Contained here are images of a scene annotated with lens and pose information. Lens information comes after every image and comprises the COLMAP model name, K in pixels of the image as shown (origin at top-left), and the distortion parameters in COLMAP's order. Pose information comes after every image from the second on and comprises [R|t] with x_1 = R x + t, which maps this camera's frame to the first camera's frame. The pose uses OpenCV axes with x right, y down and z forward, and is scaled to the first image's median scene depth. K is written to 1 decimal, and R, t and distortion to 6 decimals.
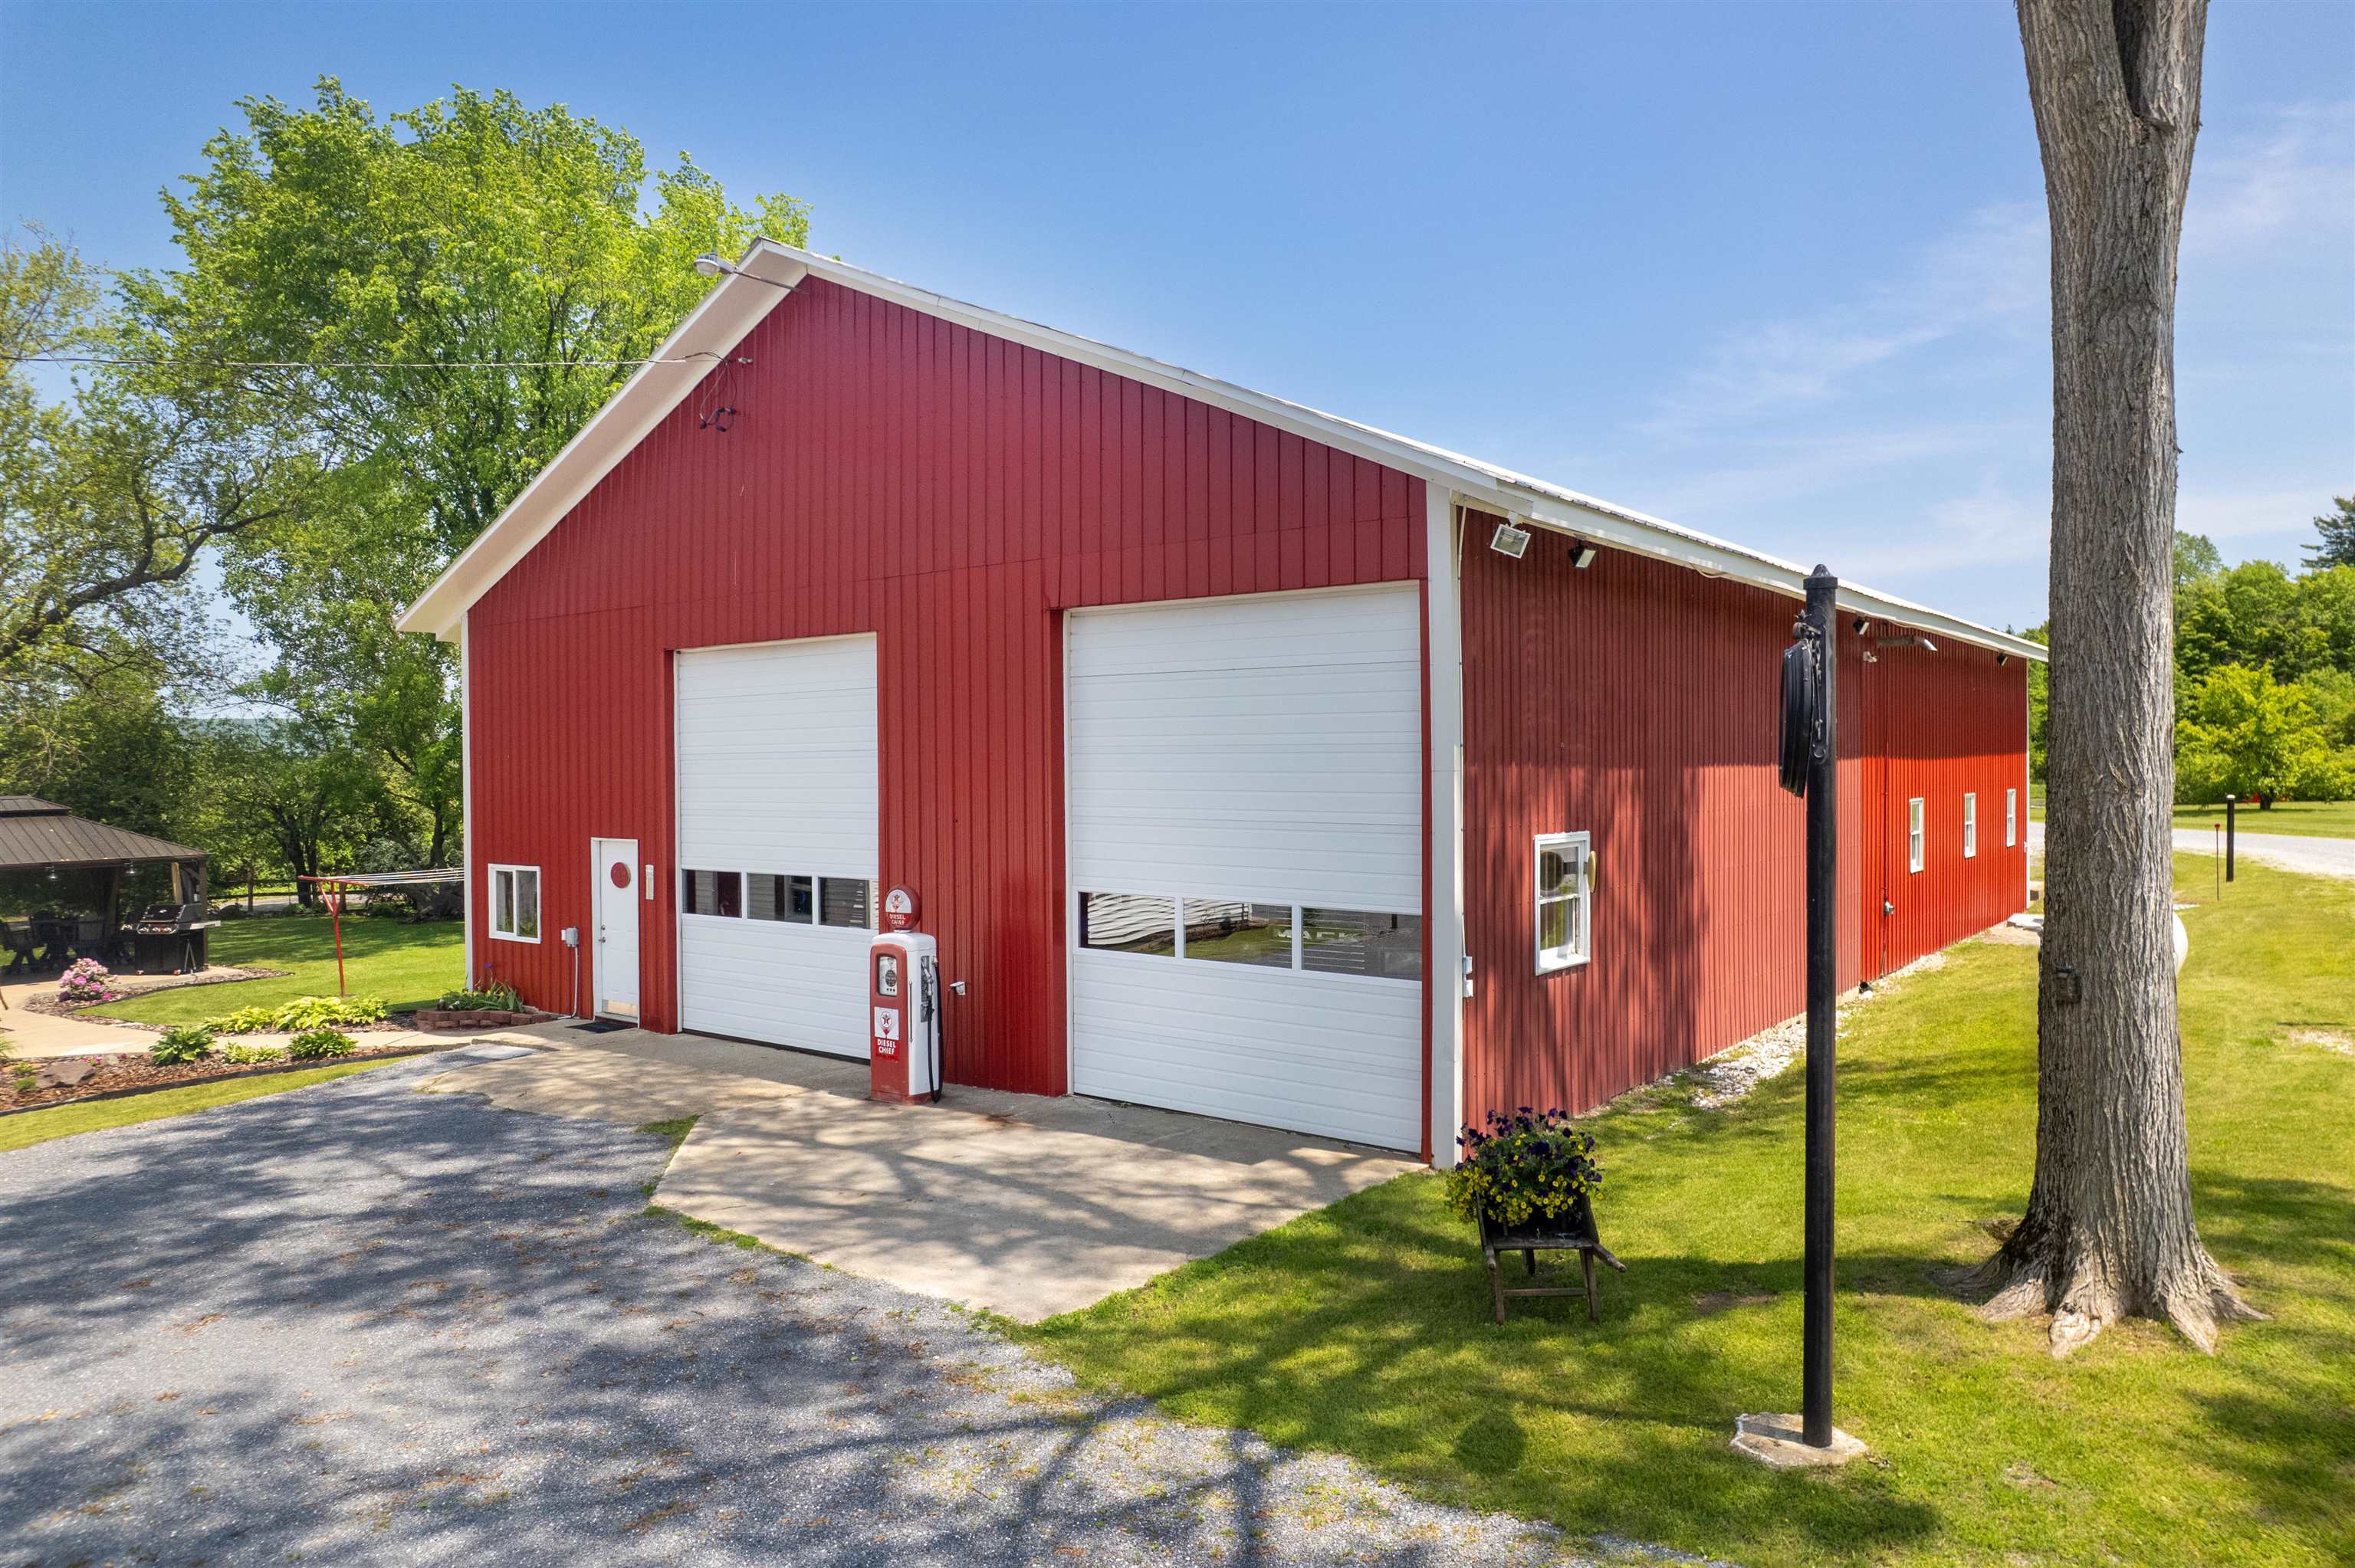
lens RADIAL K [[1546.2, 0, 1177.5], [0, 1546.2, 784.0], [0, 0, 1]] dist [-0.072942, 0.094434]
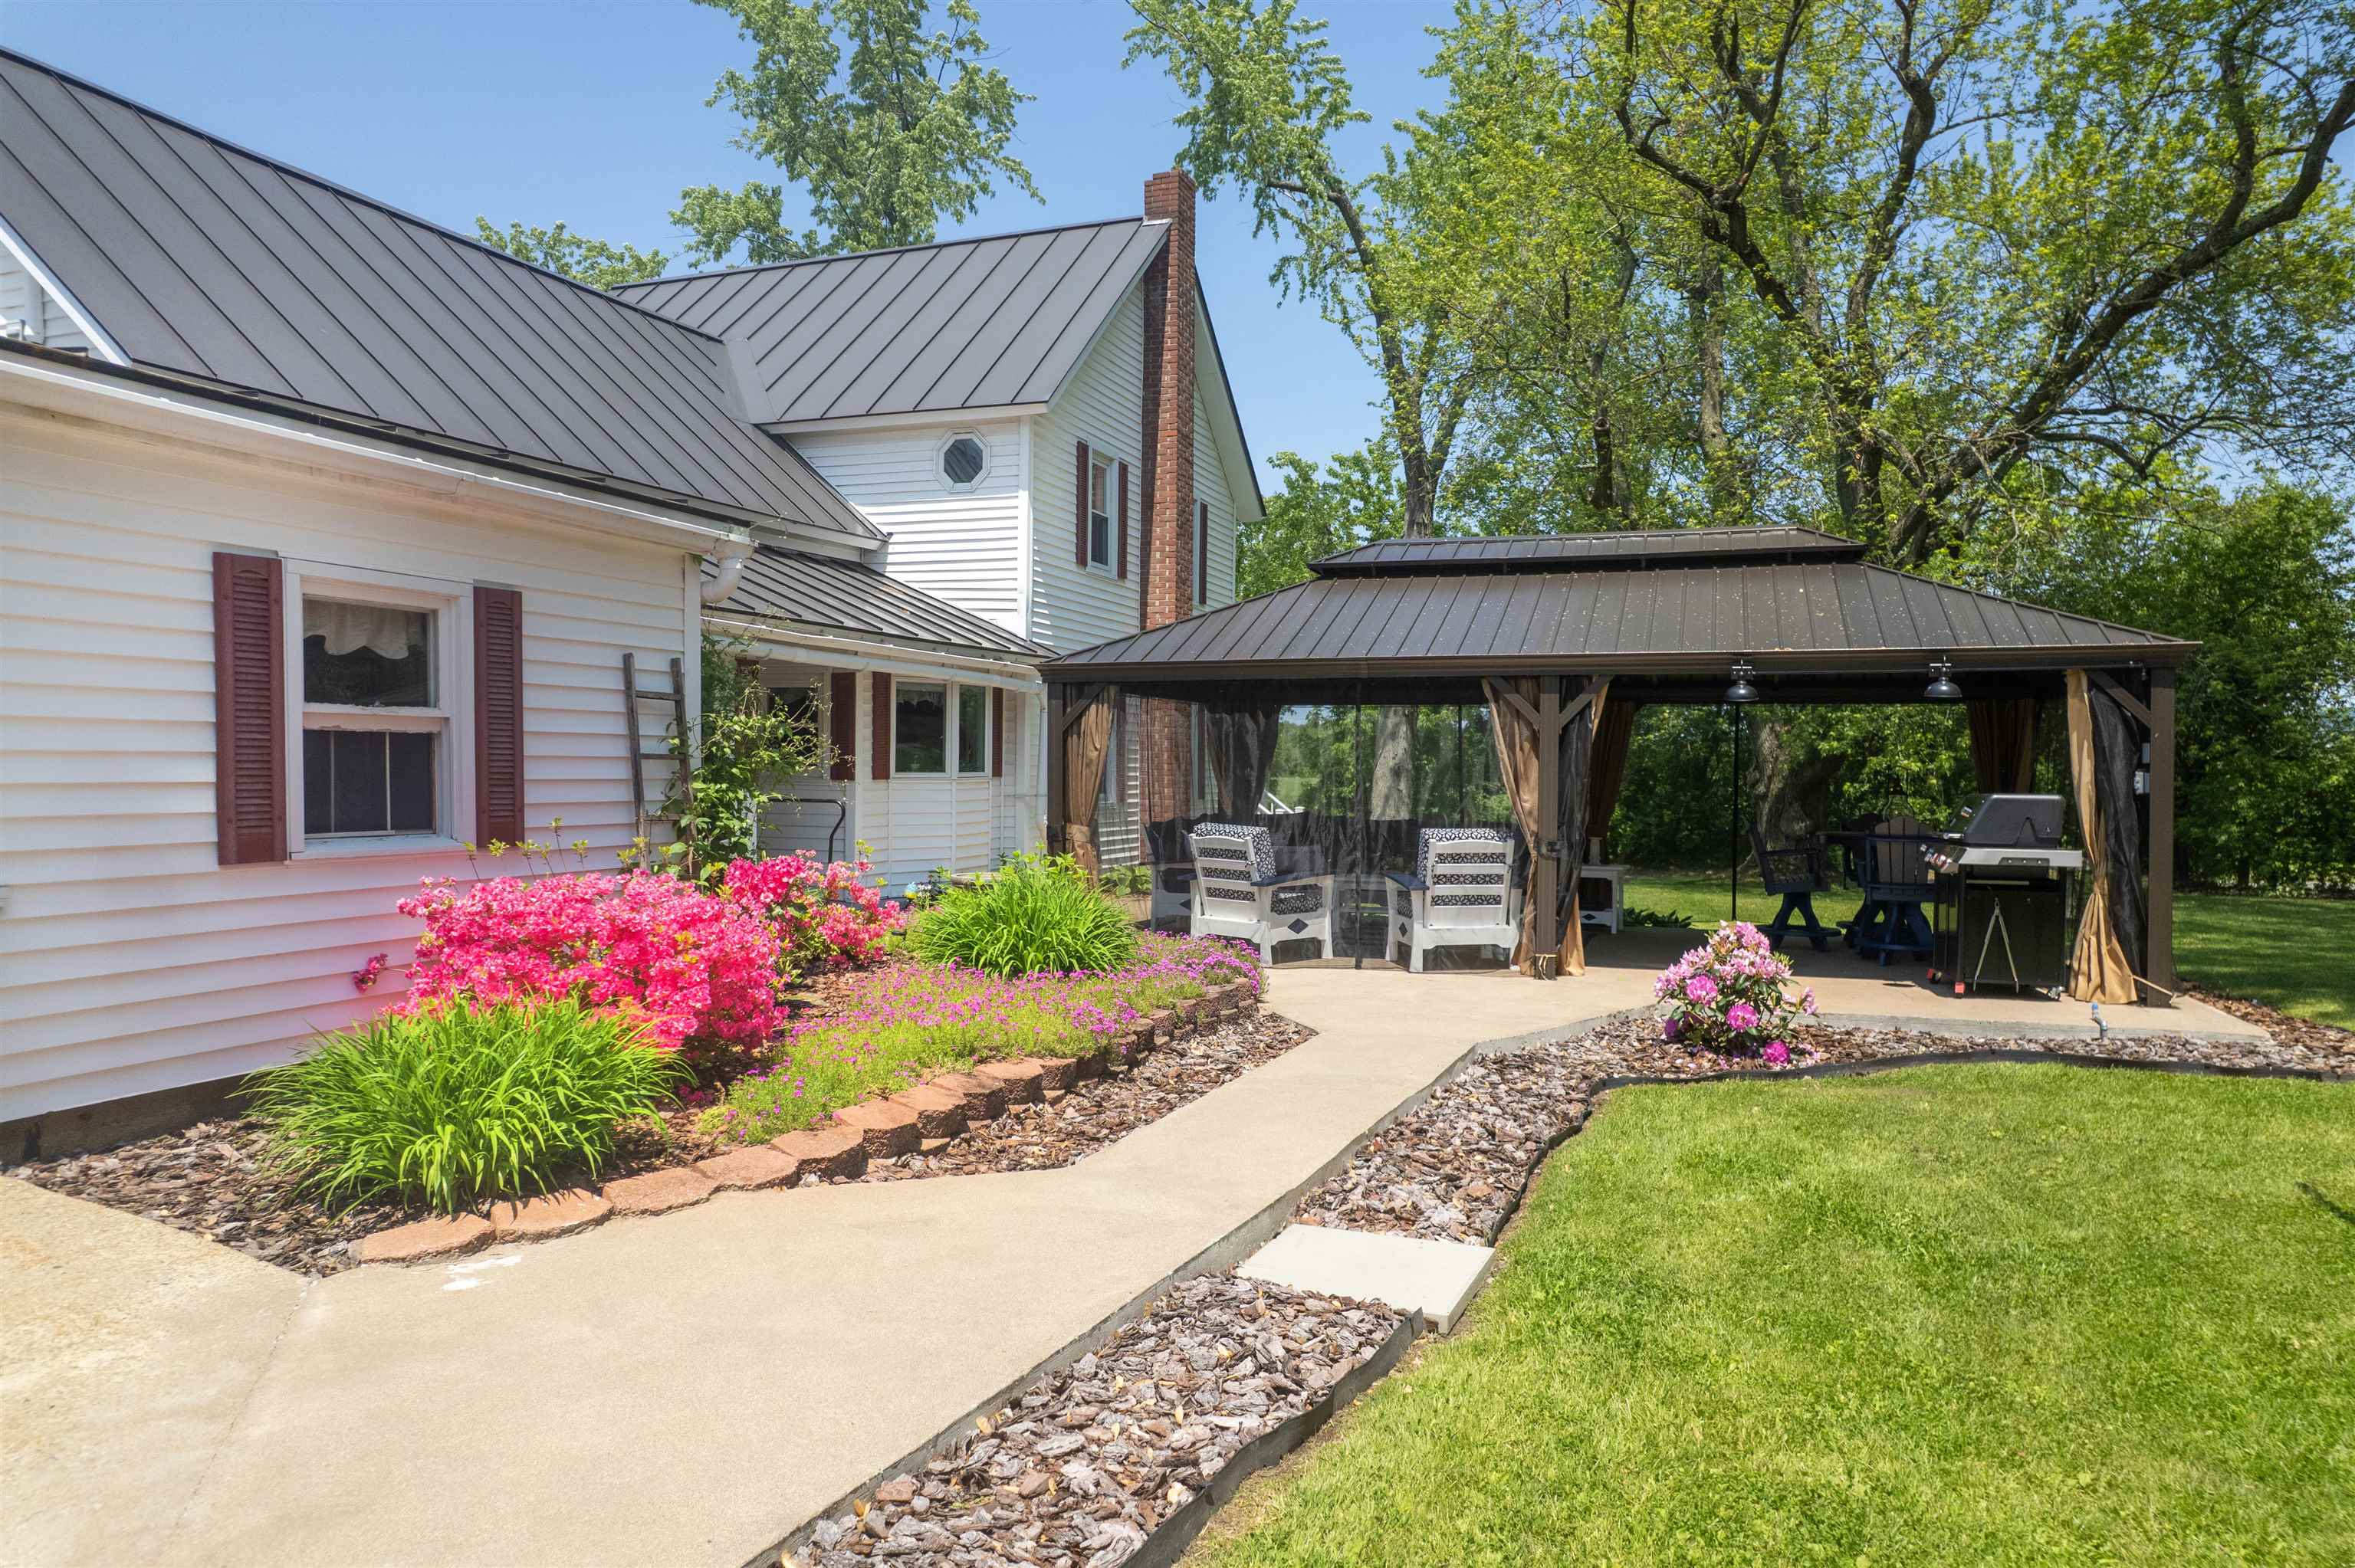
lens RADIAL K [[1524.1, 0, 1182.0], [0, 1524.1, 774.0], [0, 0, 1]] dist [-0.072462, 0.075208]
pose [[0.291713, 0.019470, -0.956308, -0.417127], [-0.021053, 0.999681, 0.013931, 0.075983], [0.956274, 0.016070, 0.292030, 0.744882]]
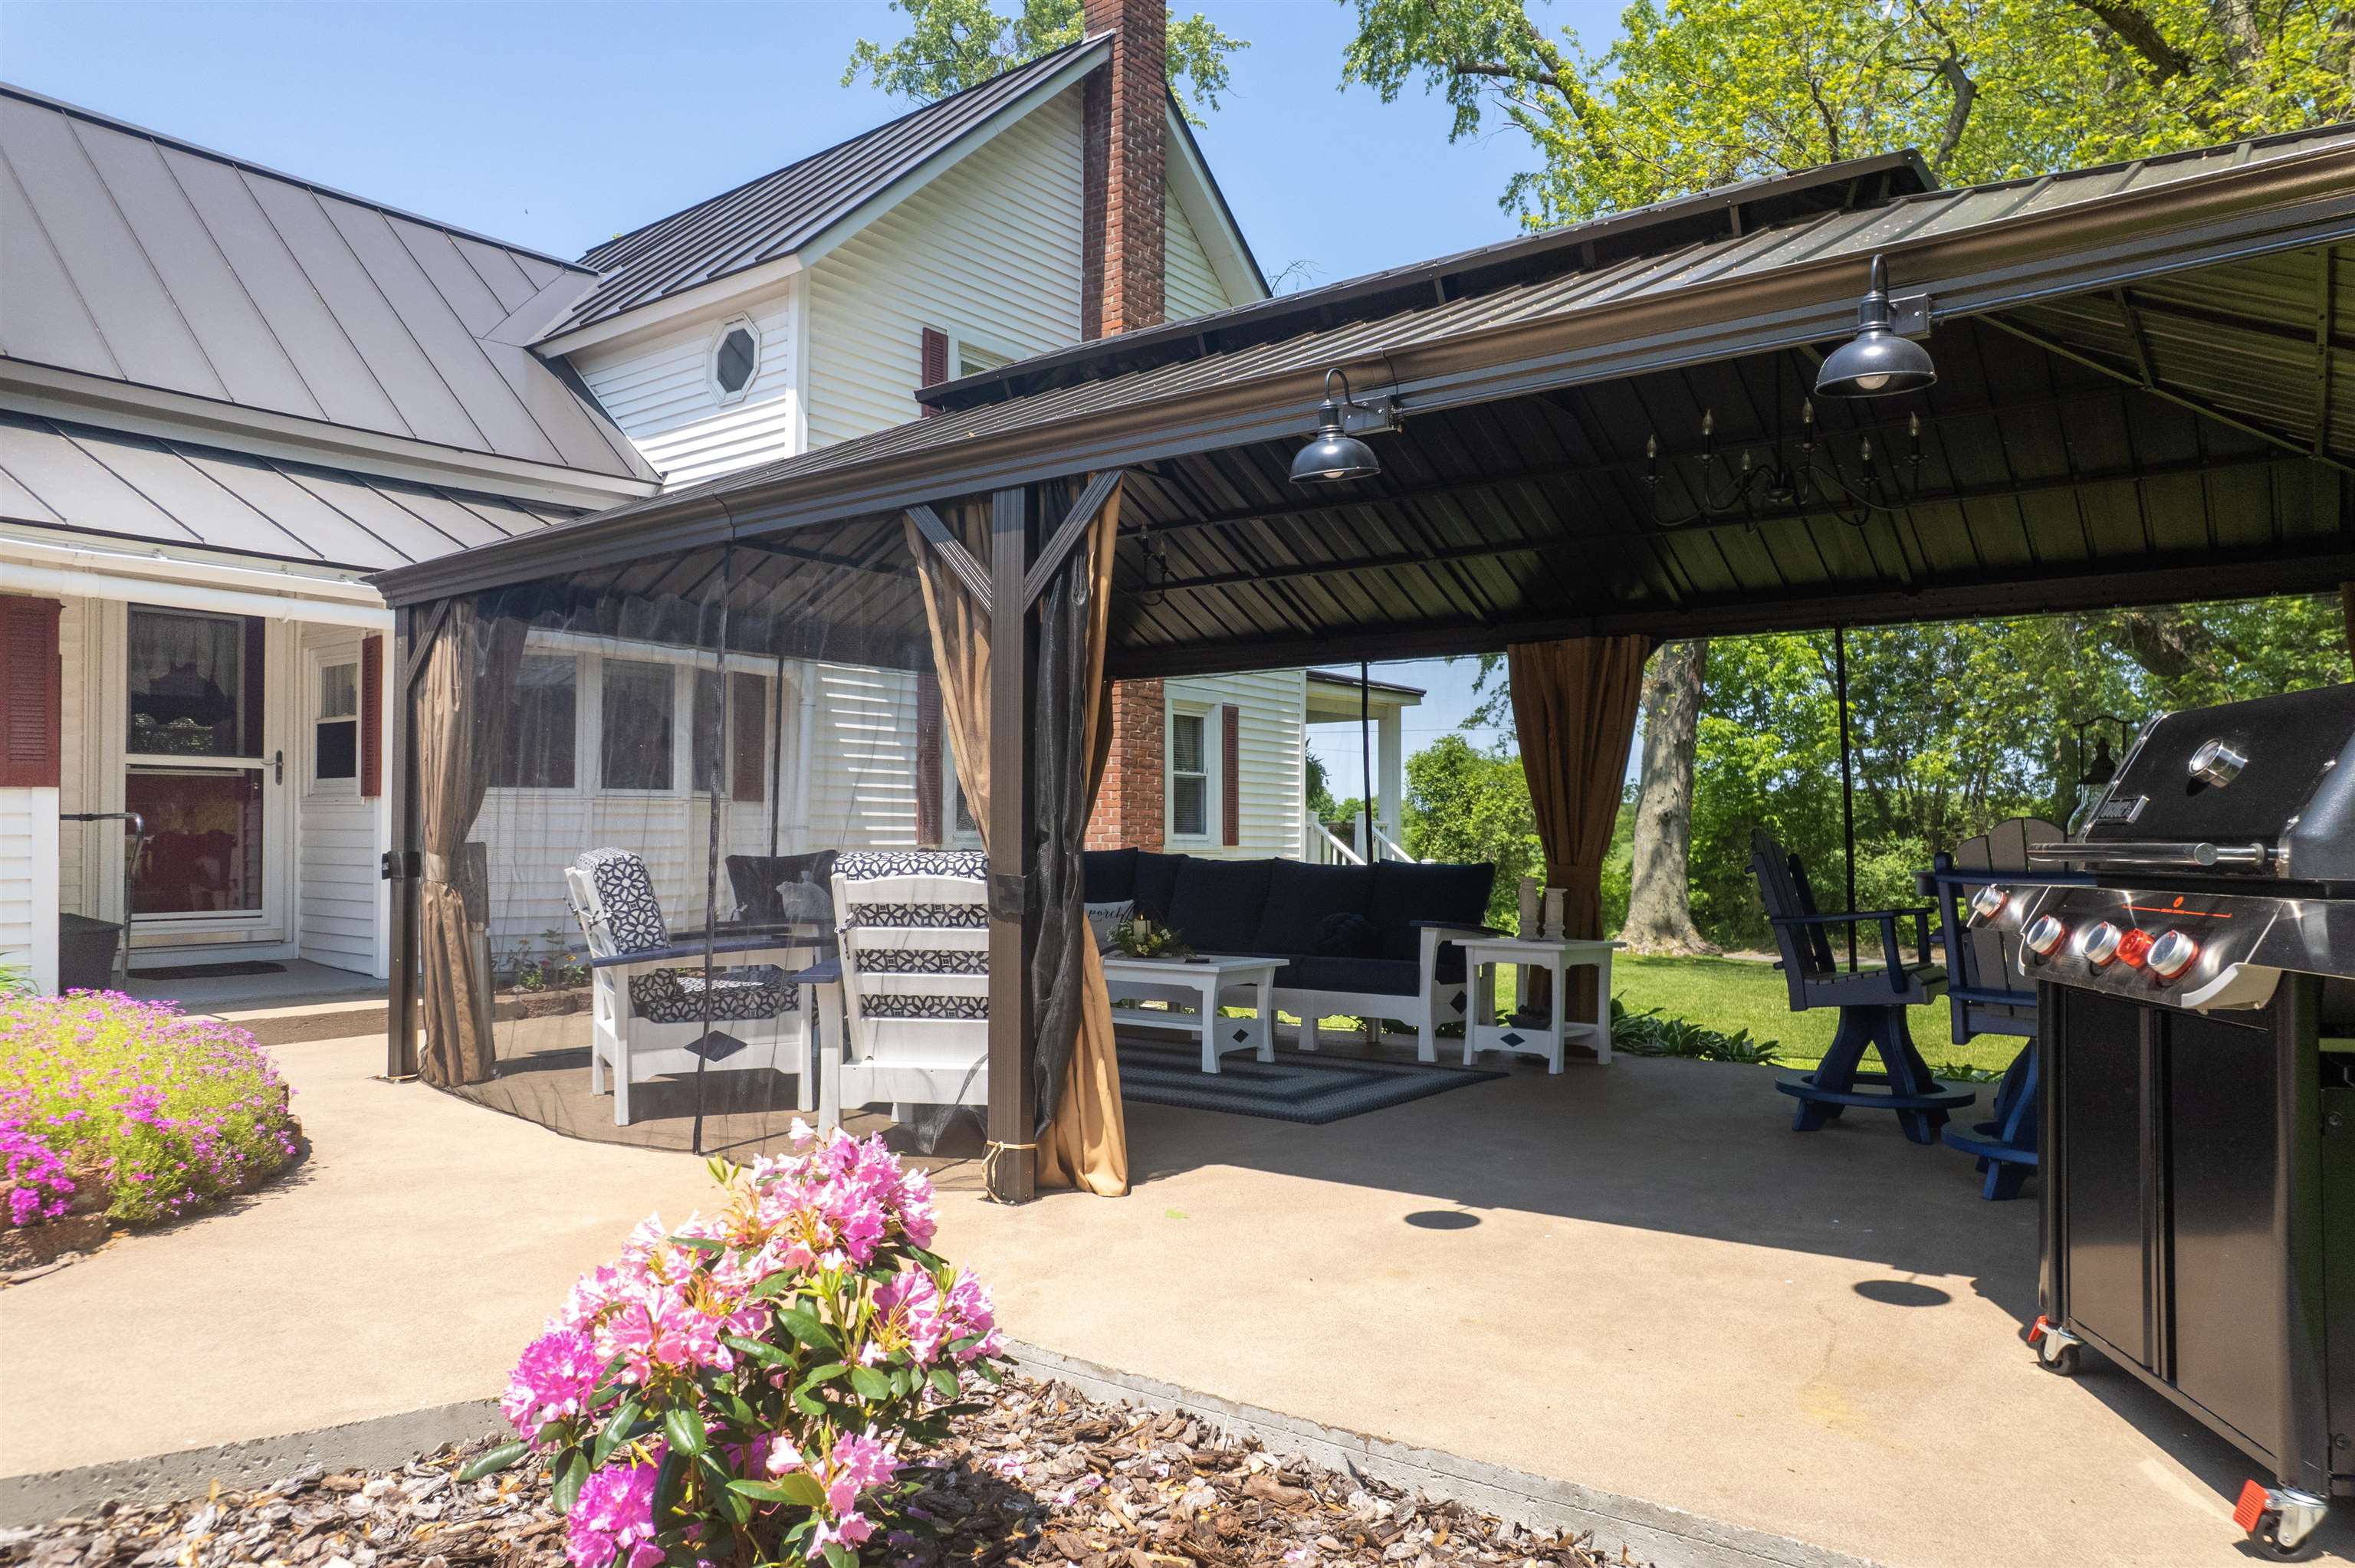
lens RADIAL K [[1546.2, 0, 1177.5], [0, 1546.2, 784.0], [0, 0, 1]] dist [-0.072942, 0.094434]
pose [[-0.011066, -0.023414, -0.999665, -0.585310], [-0.013604, 0.999637, -0.023263, 0.089643], [0.999846, 0.013342, -0.011381, 0.959468]]
